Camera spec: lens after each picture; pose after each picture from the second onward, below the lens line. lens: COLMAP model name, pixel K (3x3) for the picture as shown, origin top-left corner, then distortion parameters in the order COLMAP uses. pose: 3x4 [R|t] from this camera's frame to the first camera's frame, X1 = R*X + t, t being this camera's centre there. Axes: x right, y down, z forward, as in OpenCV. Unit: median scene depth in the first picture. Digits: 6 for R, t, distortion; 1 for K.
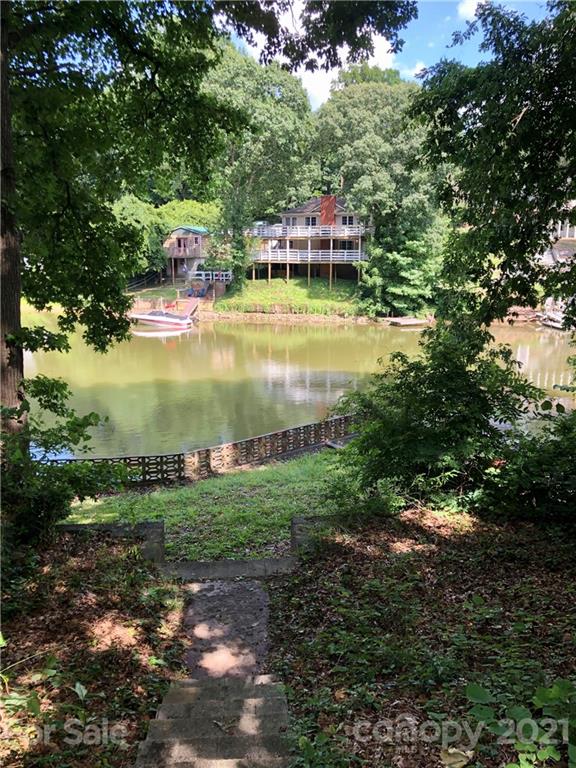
lens RADIAL K [[633.1, 0, 292.6], [0, 633.1, 379.2], [0, 0, 1]] dist [0.026023, -0.013440]
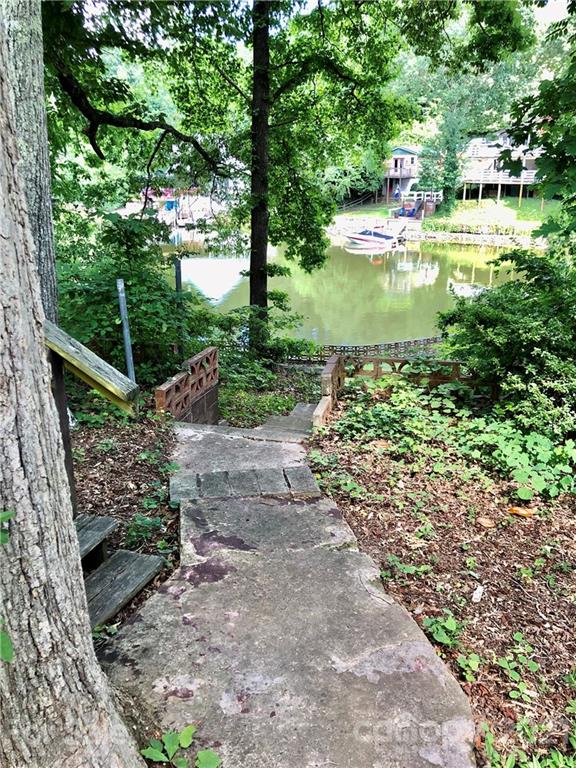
lens RADIAL K [[633.1, 0, 295.3], [0, 633.1, 387.3], [0, 0, 1]] dist [0.026023, -0.013440]
pose [[0.943802, 0.103796, -0.313791, 0.189085], [-0.056652, 0.986161, 0.155808, -0.009567], [0.325621, -0.129275, 0.936621, -0.520386]]
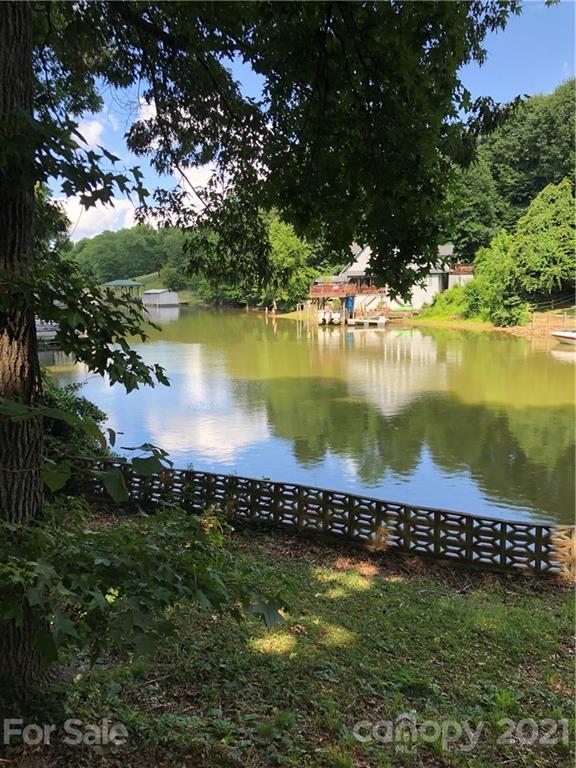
lens RADIAL K [[633.1, 0, 290.7], [0, 633.1, 385.5], [0, 0, 1]] dist [0.026023, -0.013440]
pose [[0.791342, 0.080314, -0.606075, -0.043619], [-0.102022, 0.994781, -0.001385, 0.033061], [0.602801, 0.062929, 0.795406, 0.552206]]
